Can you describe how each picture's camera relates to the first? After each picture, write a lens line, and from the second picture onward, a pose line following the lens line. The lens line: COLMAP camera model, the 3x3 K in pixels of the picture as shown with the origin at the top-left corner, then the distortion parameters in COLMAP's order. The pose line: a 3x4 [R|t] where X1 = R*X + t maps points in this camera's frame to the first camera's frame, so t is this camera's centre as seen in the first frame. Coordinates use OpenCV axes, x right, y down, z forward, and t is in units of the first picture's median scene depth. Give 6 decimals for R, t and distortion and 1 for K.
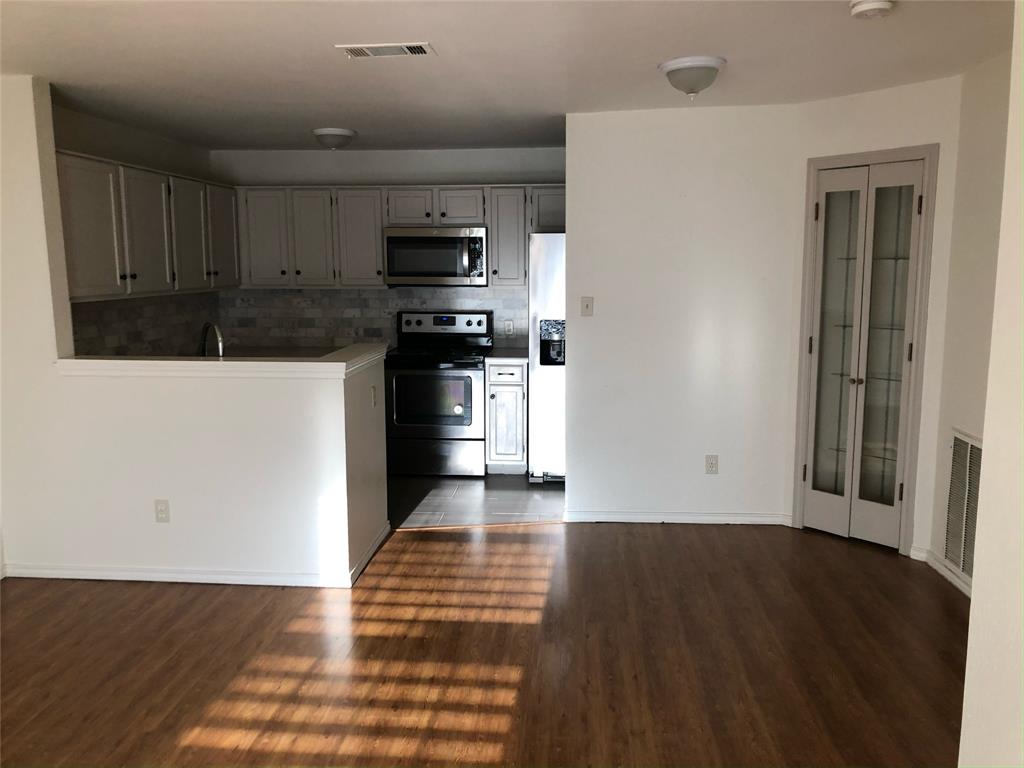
lens RADIAL K [[839.5, 0, 520.0], [0, 839.5, 385.6], [0, 0, 1]] dist [0.061345, -0.073791]
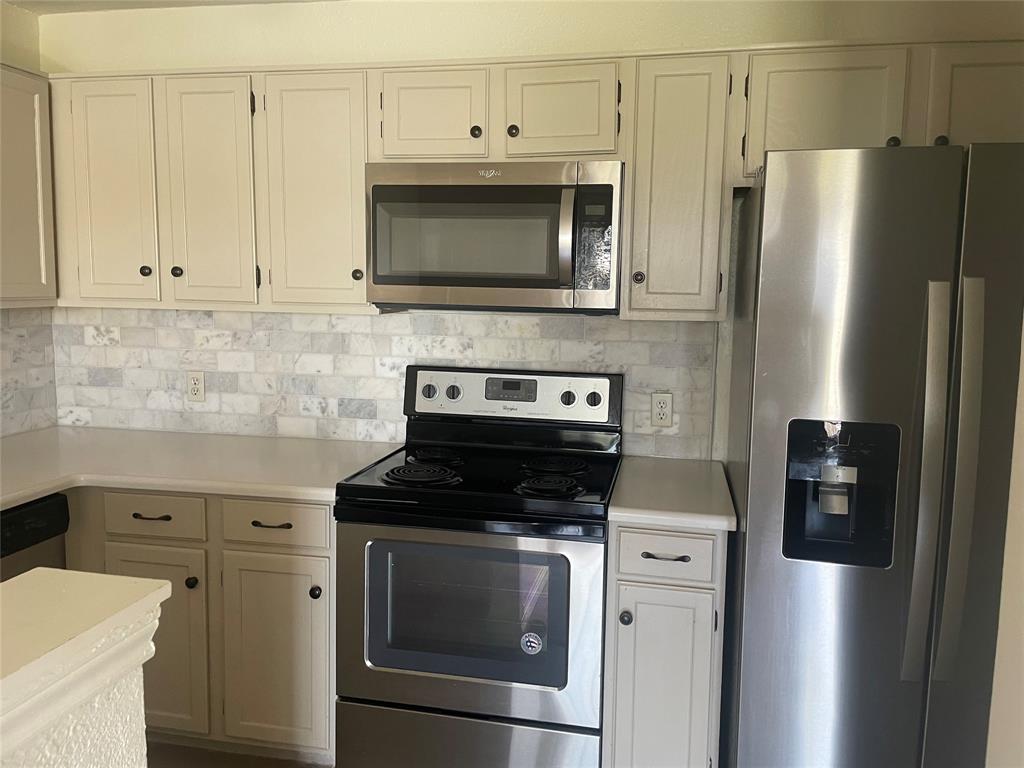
lens RADIAL K [[772.8, 0, 518.6], [0, 772.8, 371.4], [0, 0, 1]] dist [0.093091, -0.112103]
pose [[0.991694, 0.032151, -0.124537, -0.039393], [-0.037043, 0.998622, -0.037171, -0.076437], [0.123170, 0.041476, 0.991518, 0.641690]]
